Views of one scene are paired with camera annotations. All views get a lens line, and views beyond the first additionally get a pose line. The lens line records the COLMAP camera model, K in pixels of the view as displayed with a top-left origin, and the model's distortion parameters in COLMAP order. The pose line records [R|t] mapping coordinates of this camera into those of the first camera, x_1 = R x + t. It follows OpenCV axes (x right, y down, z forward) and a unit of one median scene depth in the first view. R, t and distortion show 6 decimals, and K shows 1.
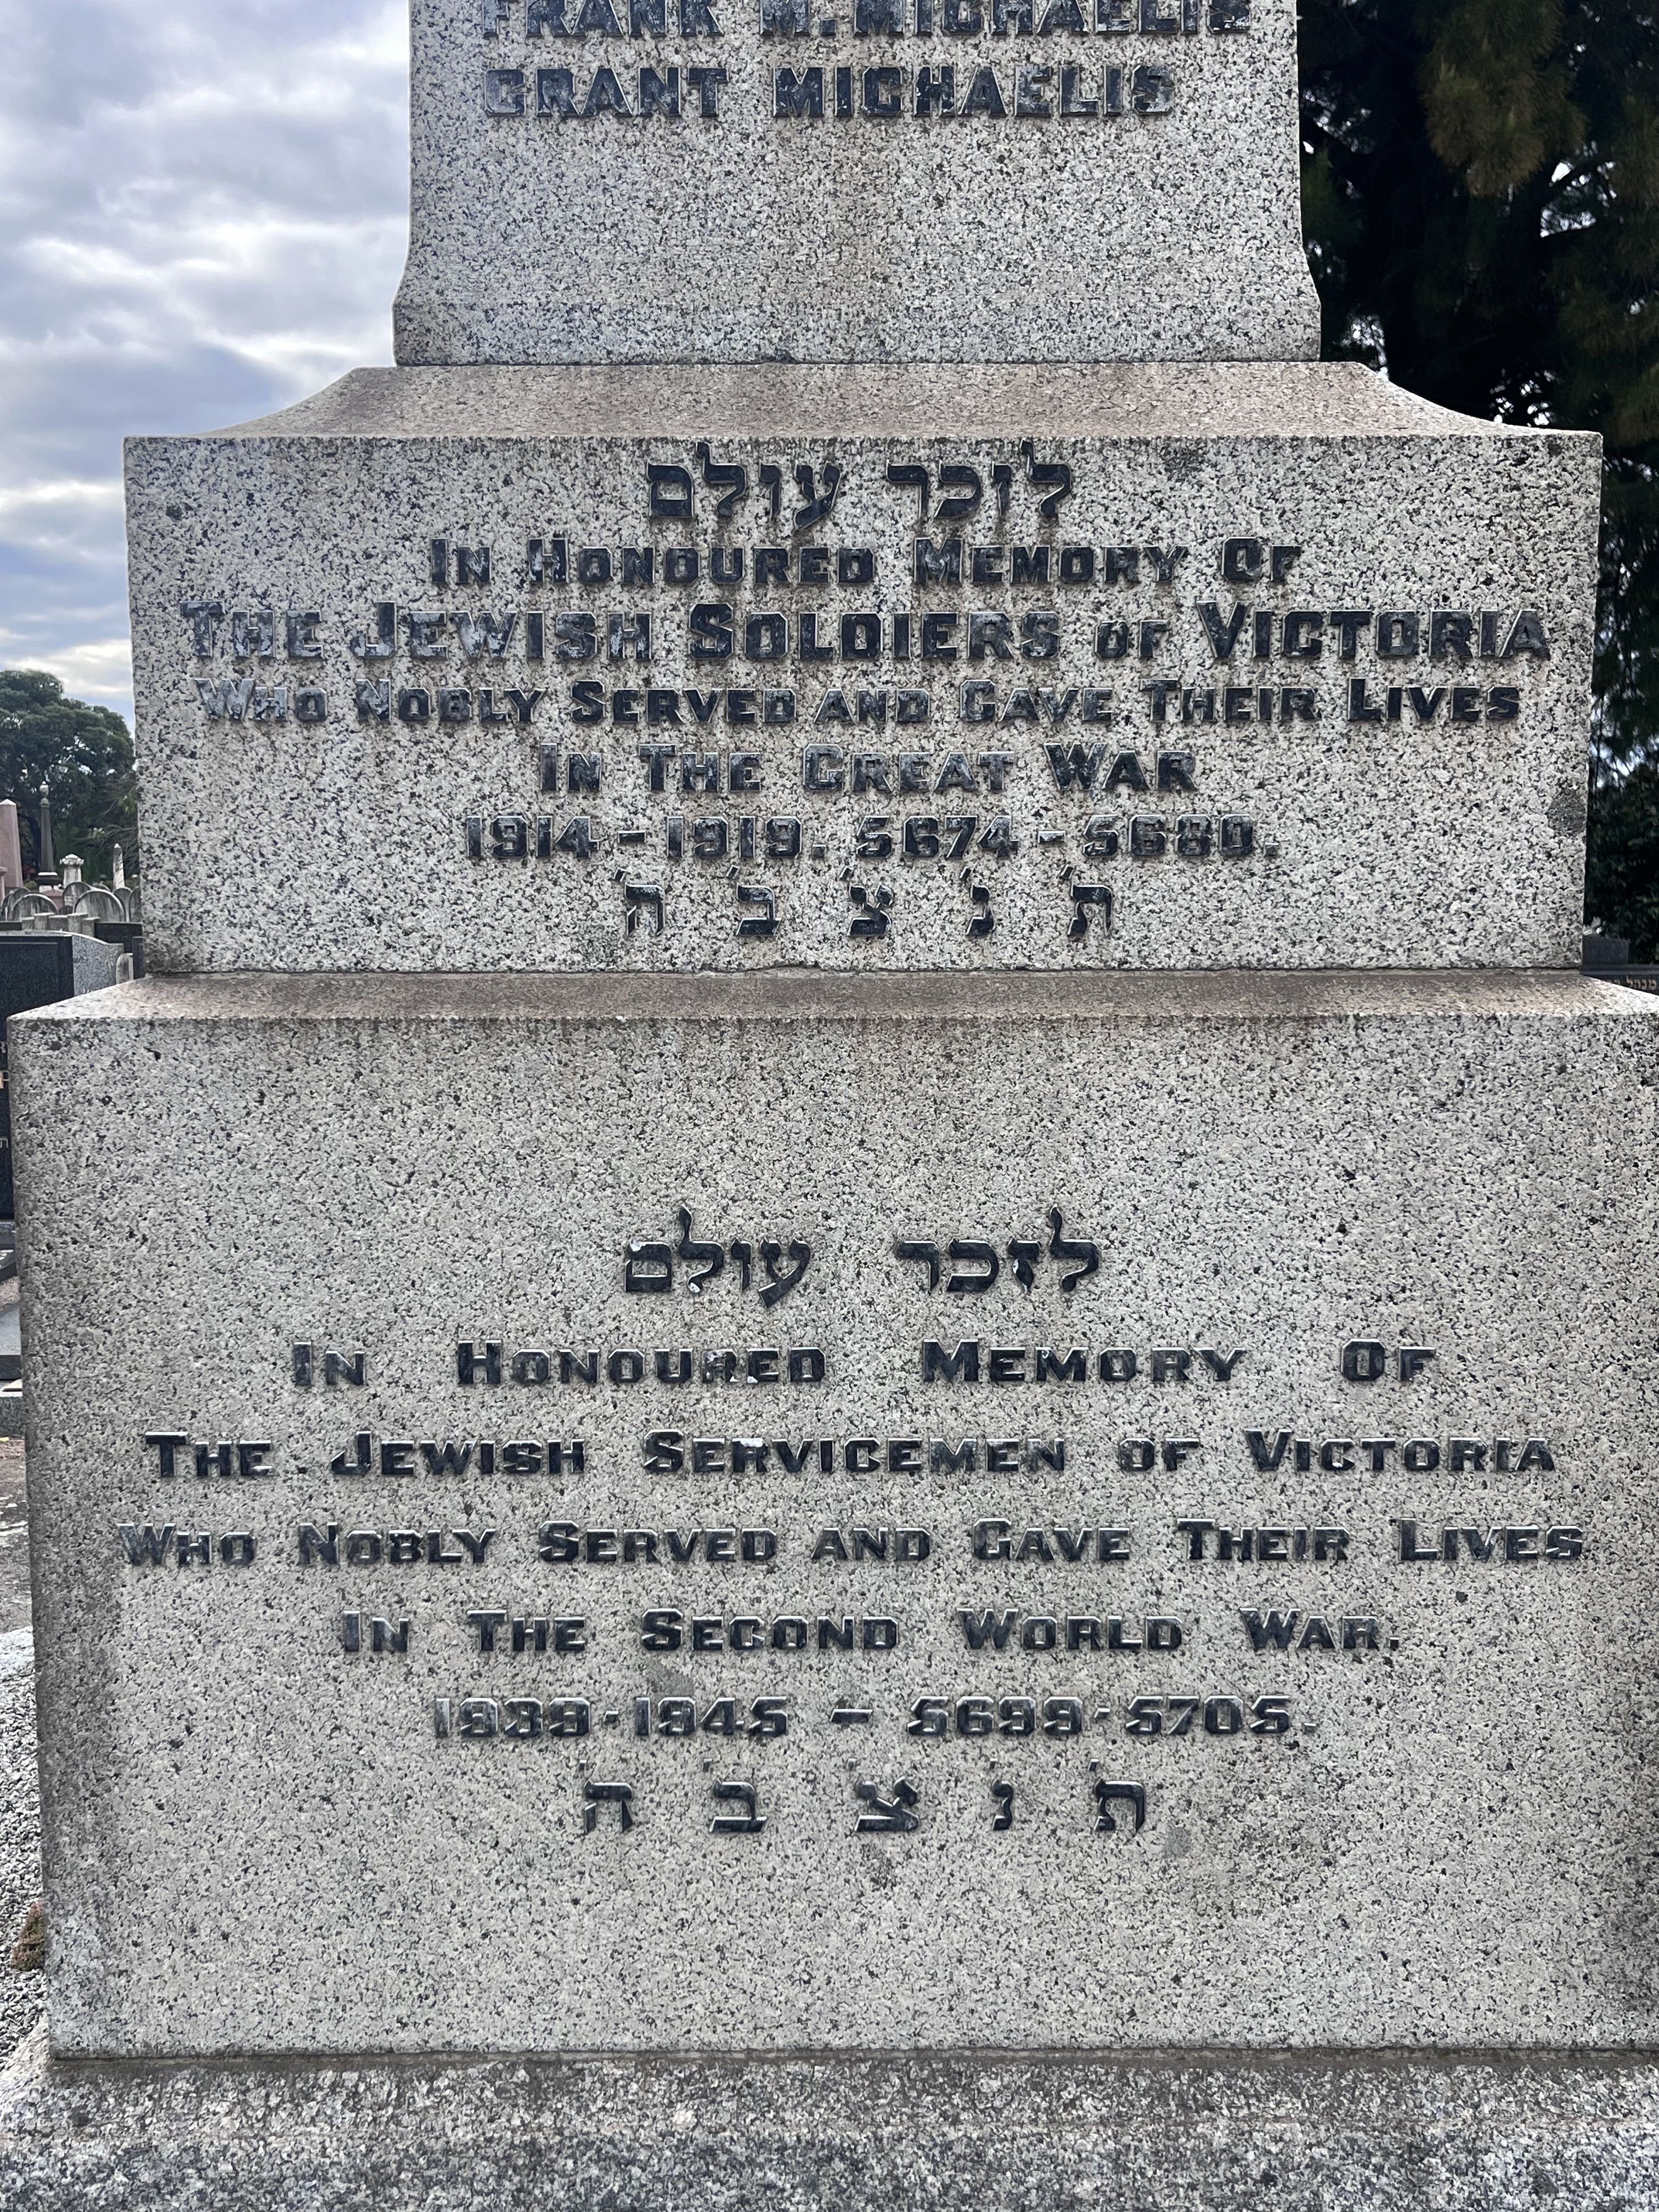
lens RADIAL K [[2126.1, 0, 827.5], [0, 2126.1, 1106.8], [0, 0, 1]] dist [0.008662, 0.000000]
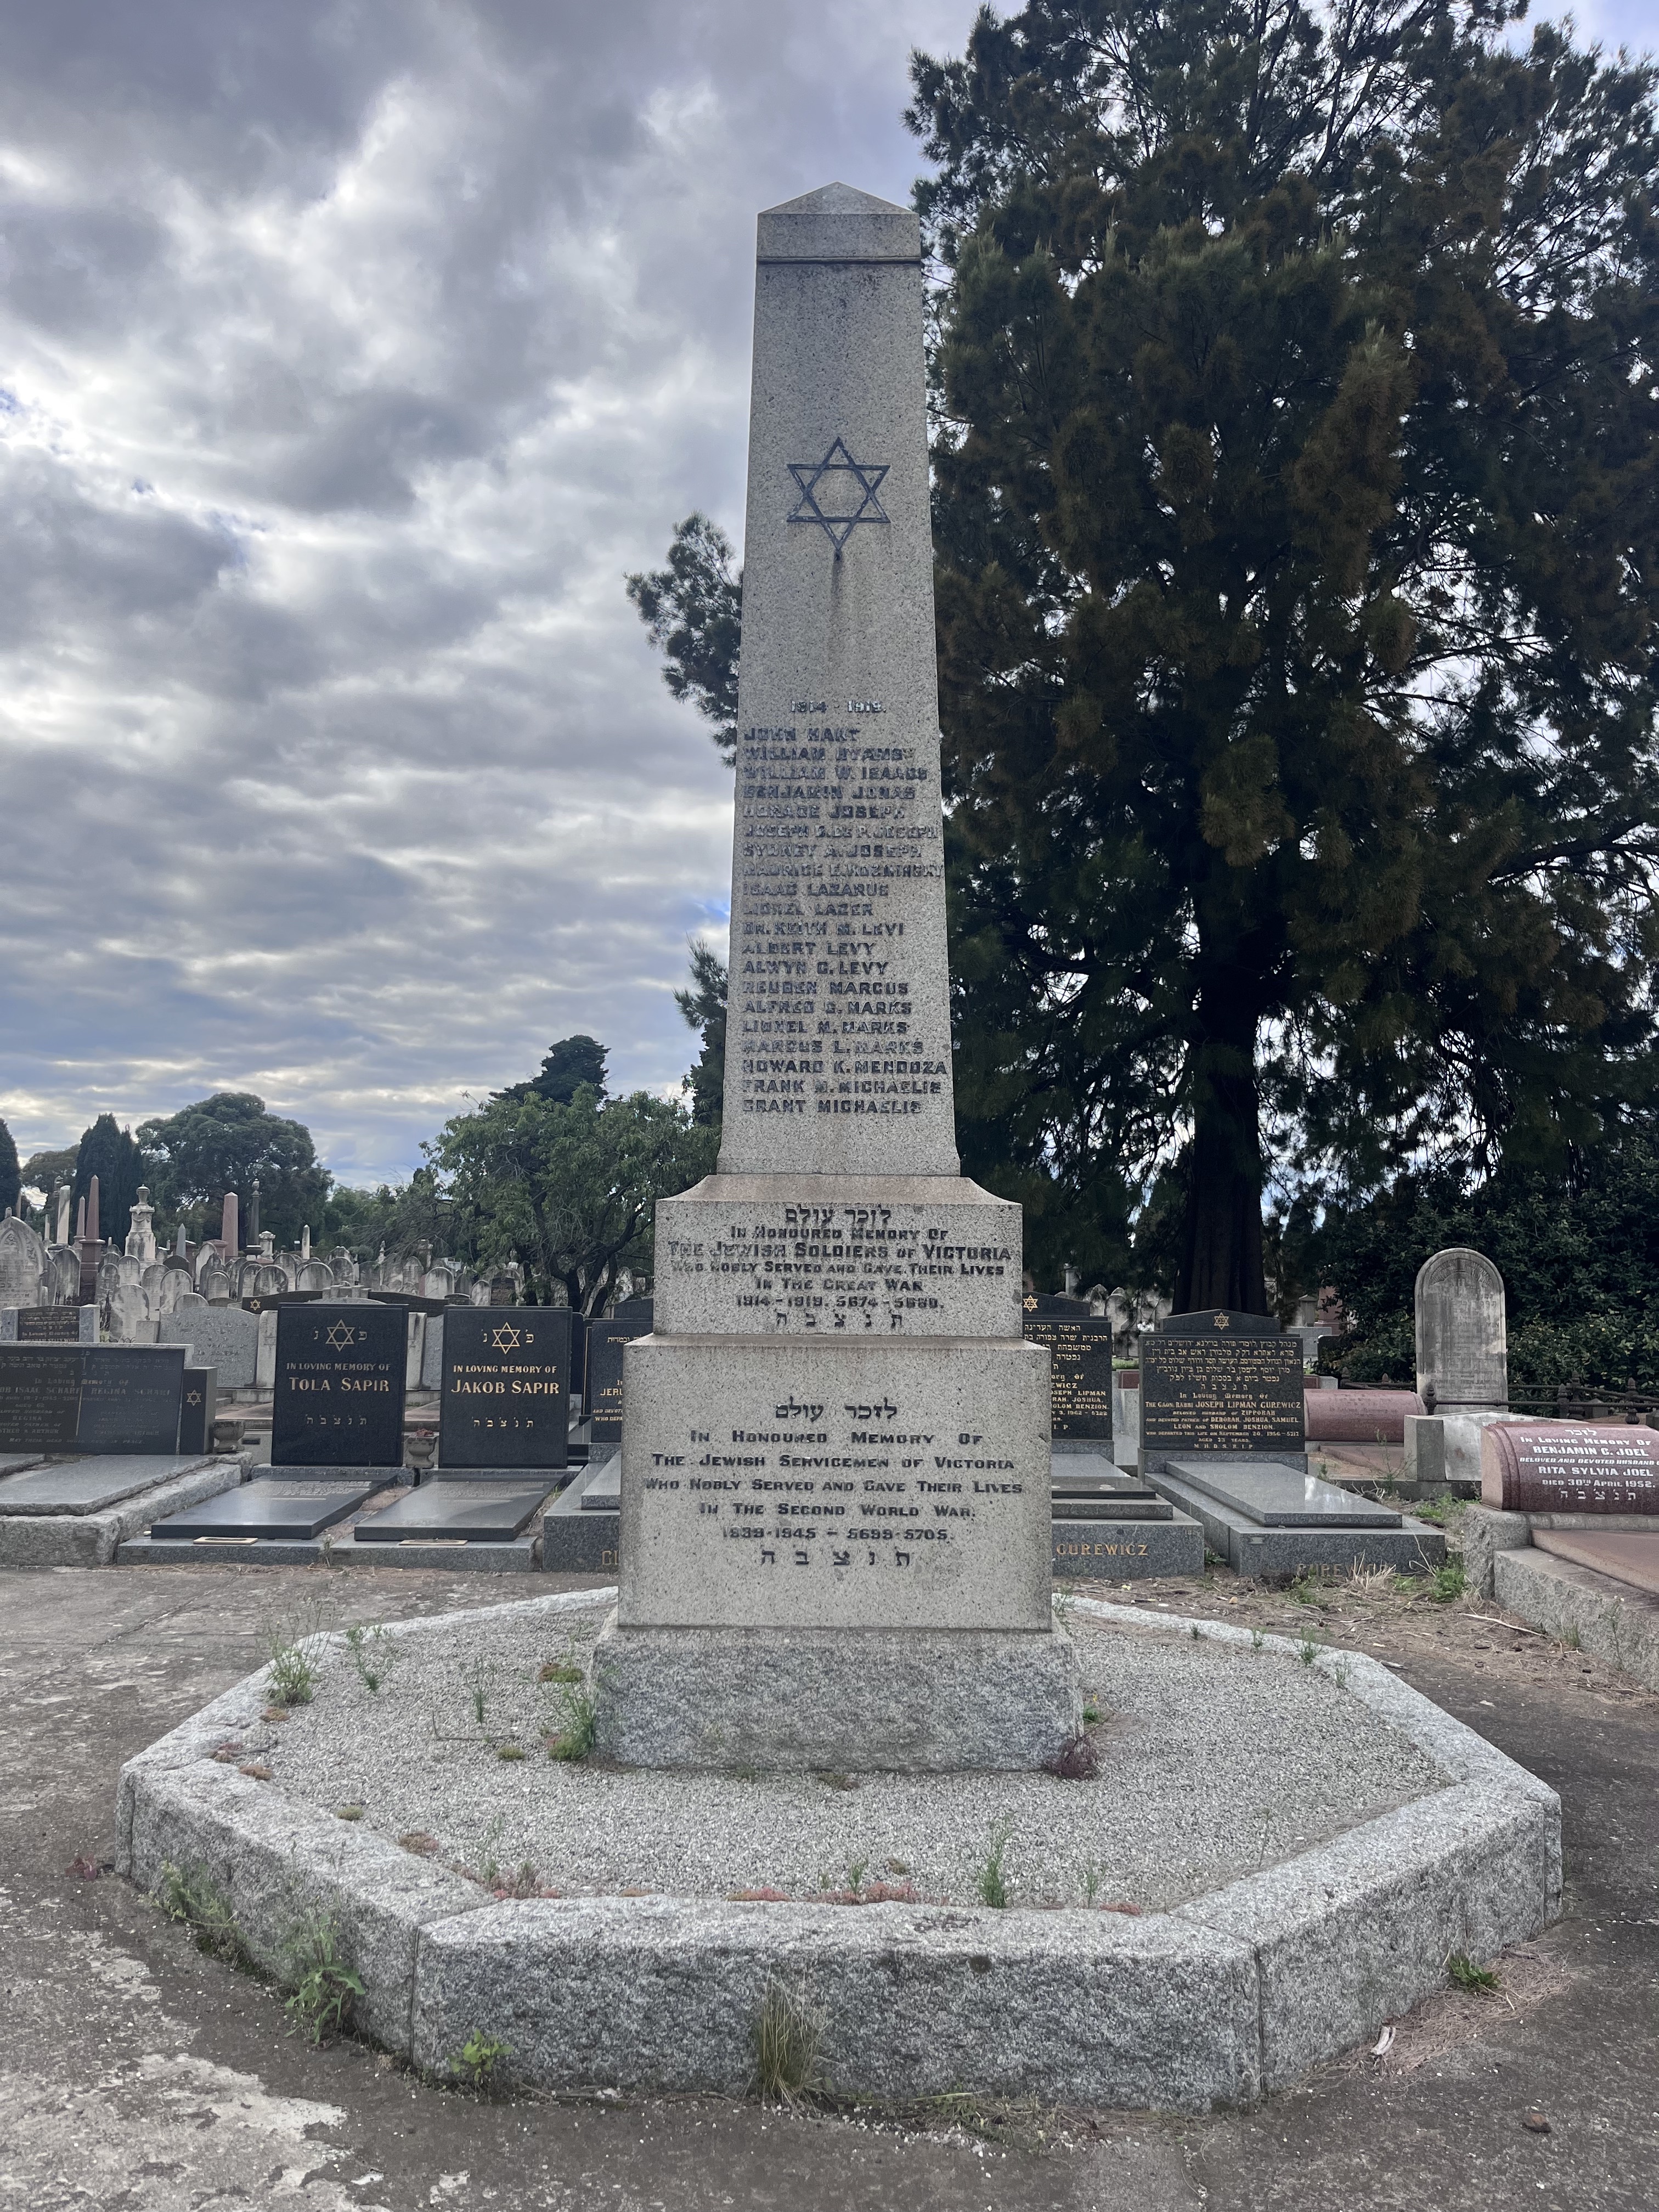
lens RADIAL K [[1712.7, 0, 820.5], [0, 1712.7, 1090.3], [0, 0, 1]] dist [0.033484, -0.014626]
pose [[0.999715, 0.016813, 0.016934, -0.076070], [-0.013281, 0.981587, -0.190554, 0.094773], [-0.019826, 0.190275, 0.981531, -2.187827]]
